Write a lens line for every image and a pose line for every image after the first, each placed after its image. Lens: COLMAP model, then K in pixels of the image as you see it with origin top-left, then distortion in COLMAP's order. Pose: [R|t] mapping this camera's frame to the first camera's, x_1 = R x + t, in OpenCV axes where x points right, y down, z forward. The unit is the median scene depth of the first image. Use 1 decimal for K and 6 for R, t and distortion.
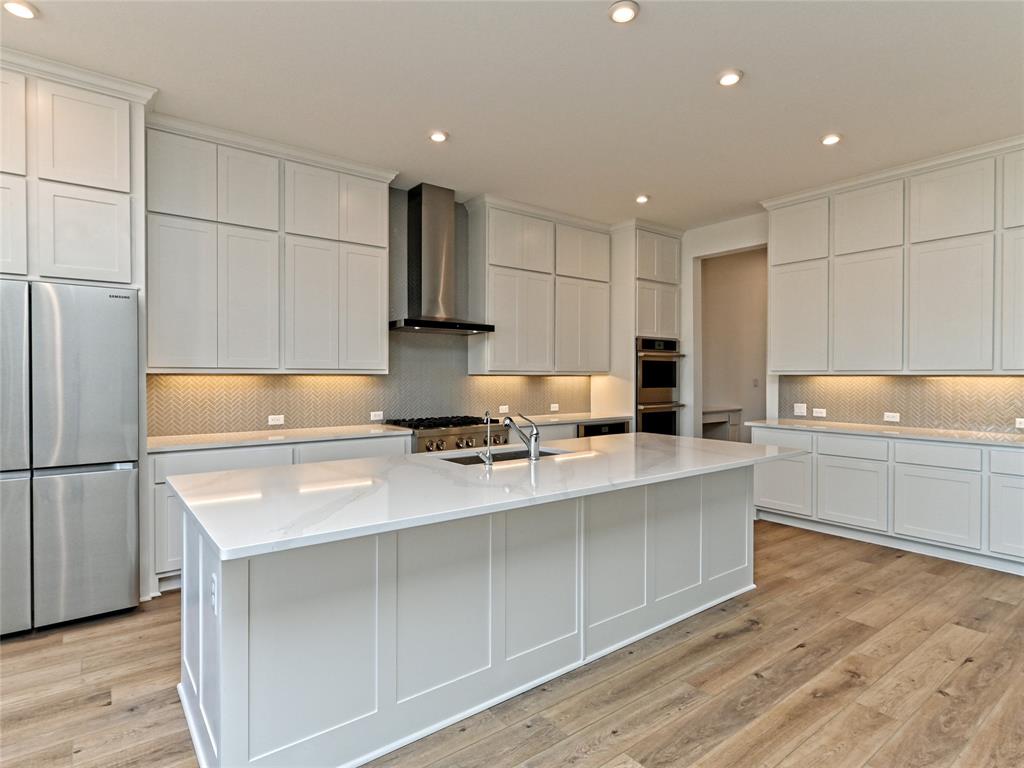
lens RADIAL K [[555.9, 0, 507.6], [0, 555.9, 379.6], [0, 0, 1]] dist [0.016717, -0.000412]
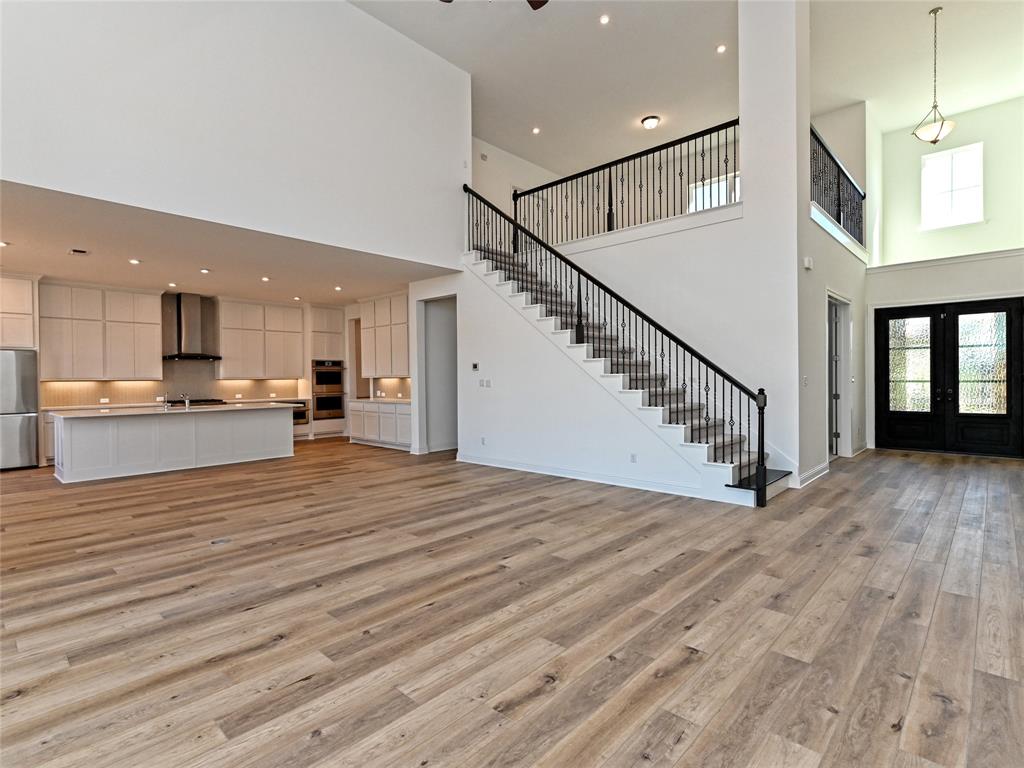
lens RADIAL K [[513.1, 0, 505.9], [0, 513.1, 379.9], [0, 0, 1]] dist [0.006464, -0.000287]
pose [[0.987912, -0.013180, 0.154457, 0.938845], [0.013559, 0.999907, -0.001400, 0.012729], [-0.154424, 0.003477, 0.987999, -1.421893]]
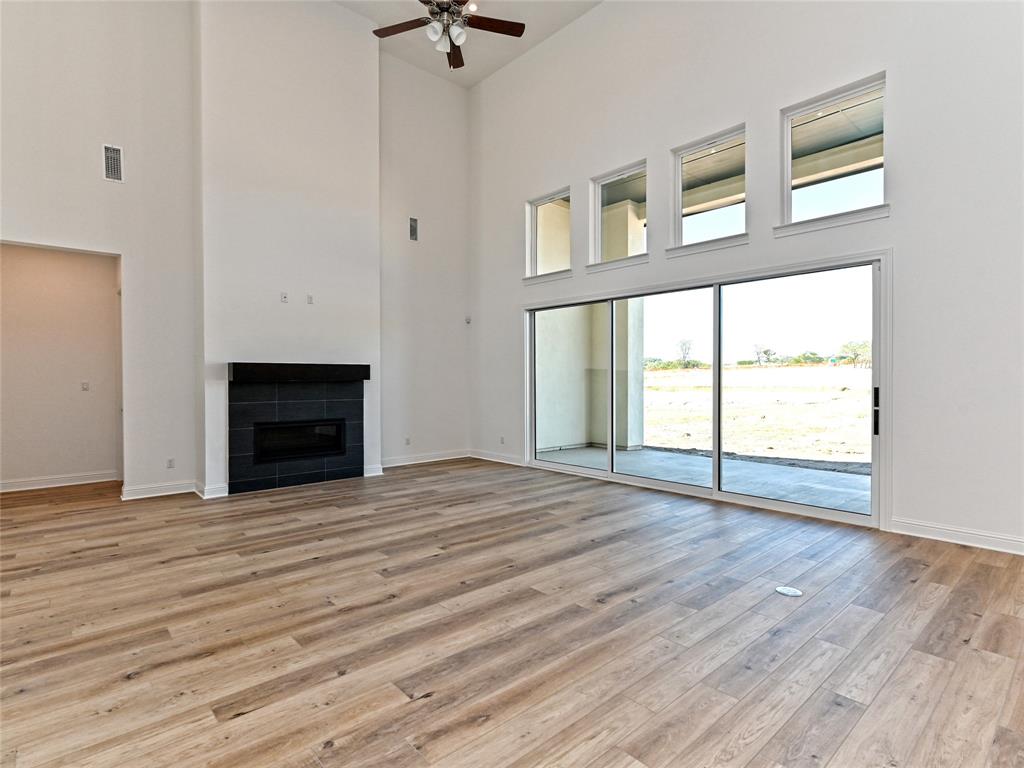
lens RADIAL K [[527.7, 0, 519.9], [0, 527.7, 379.5], [0, 0, 1]] dist [0.002166, 0.001307]
pose [[-0.995806, -0.001235, -0.091481, 1.008959], [-0.002253, 0.999937, 0.011033, -0.002527], [0.091461, 0.011193, -0.995746, 0.400794]]
